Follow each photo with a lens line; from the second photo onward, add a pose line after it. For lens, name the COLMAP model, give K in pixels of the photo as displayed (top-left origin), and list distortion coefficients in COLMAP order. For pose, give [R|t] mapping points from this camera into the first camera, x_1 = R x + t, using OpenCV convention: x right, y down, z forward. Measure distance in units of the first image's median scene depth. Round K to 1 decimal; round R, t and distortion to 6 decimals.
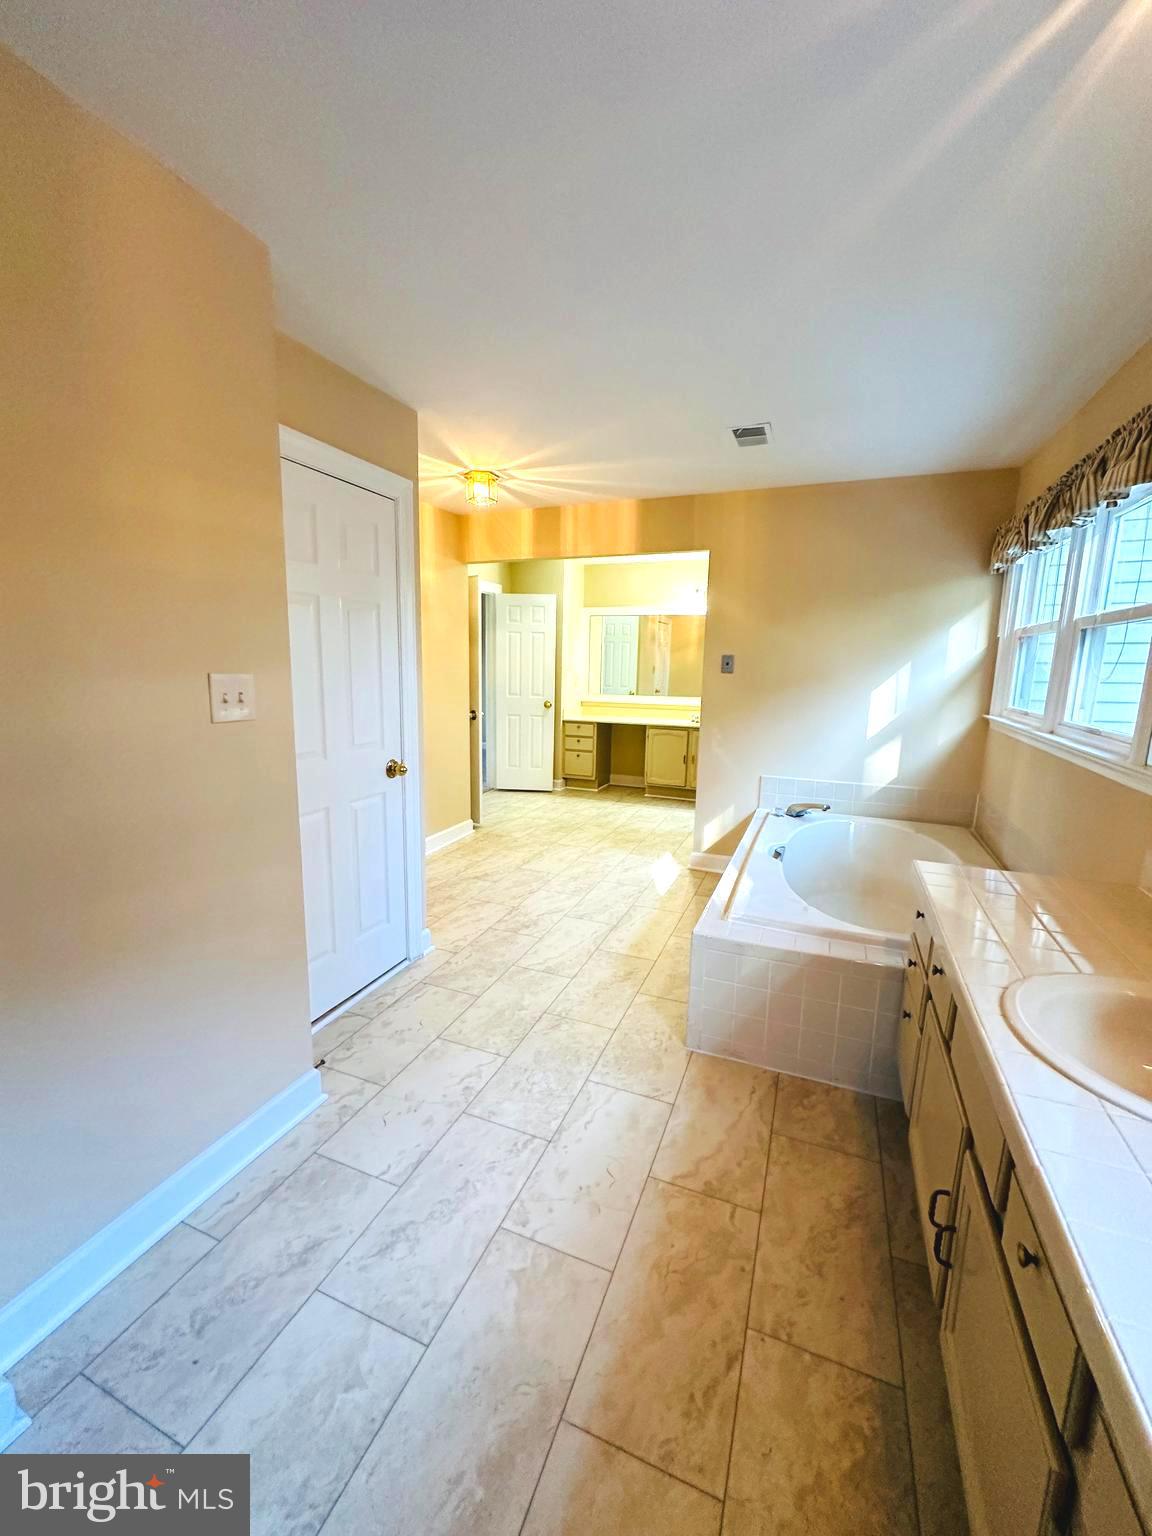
lens RADIAL K [[615.9, 0, 580.8], [0, 615.9, 766.4], [0, 0, 1]] dist [-0.002028, -0.000130]
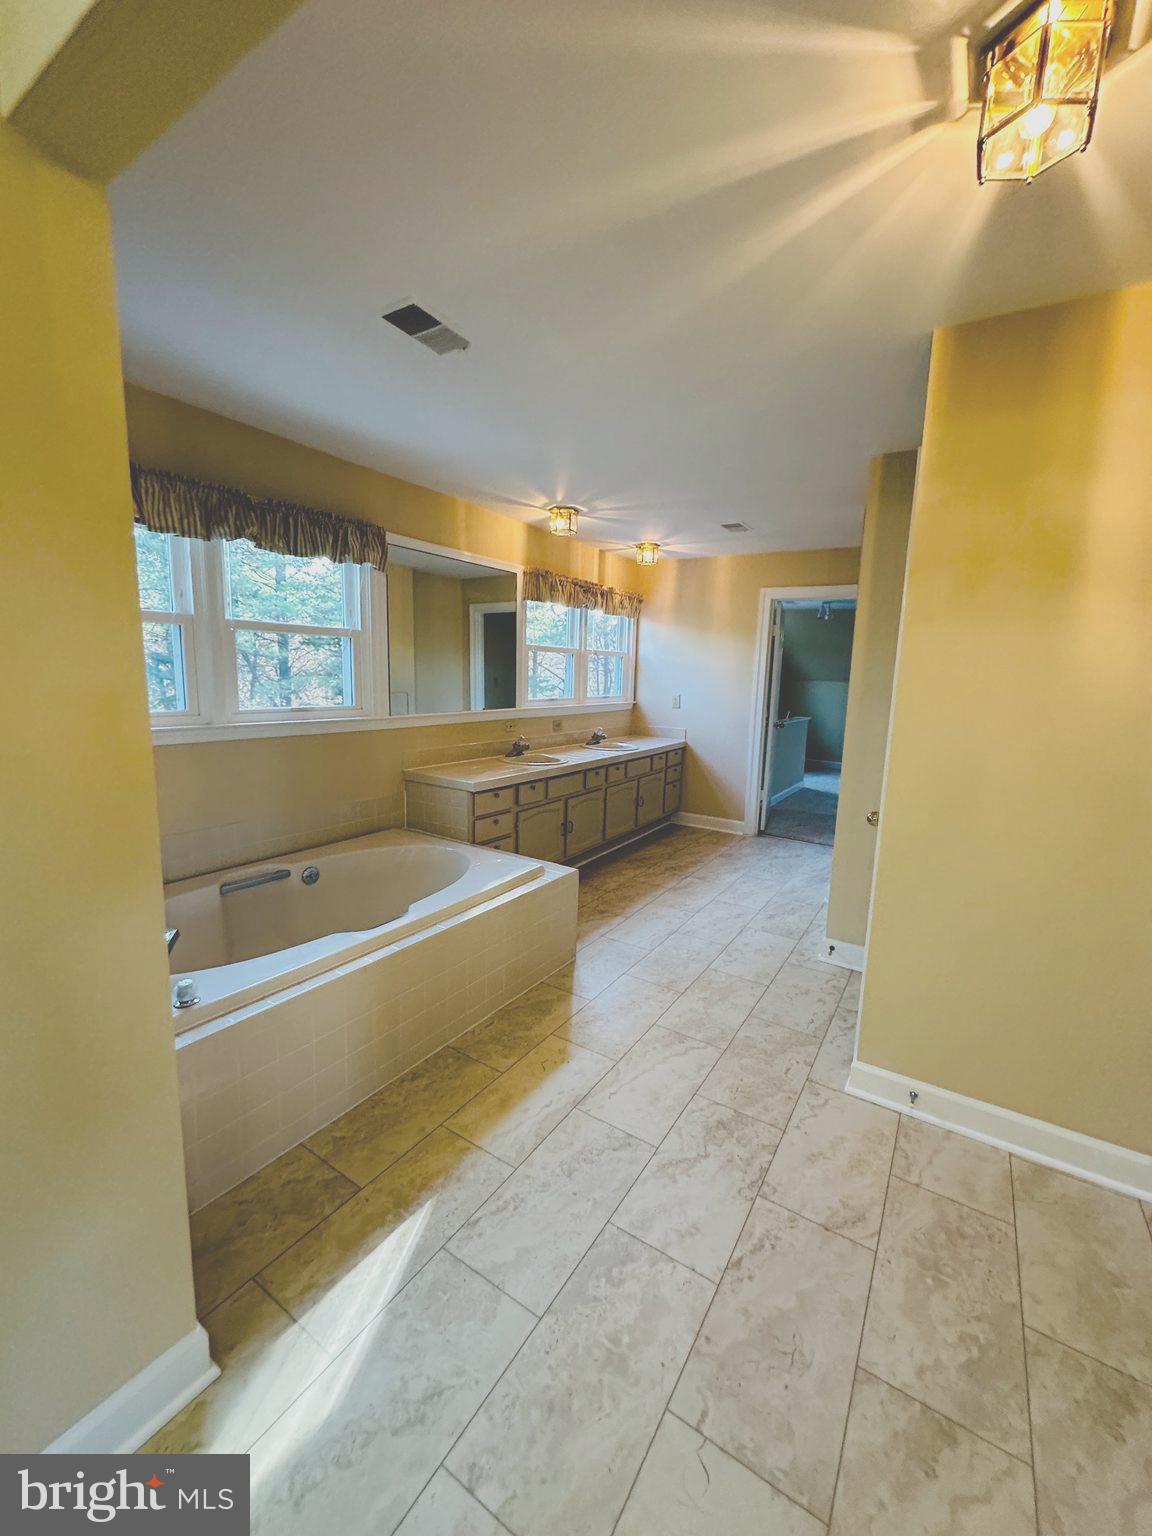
lens RADIAL K [[615.9, 0, 580.8], [0, 615.9, 765.9], [0, 0, 1]] dist [-0.002028, -0.000130]
pose [[-0.982239, -0.072972, 0.172861, -0.042268], [-0.014373, 0.947831, 0.318448, -0.356402], [-0.187080, 0.310308, -0.932046, 2.019231]]
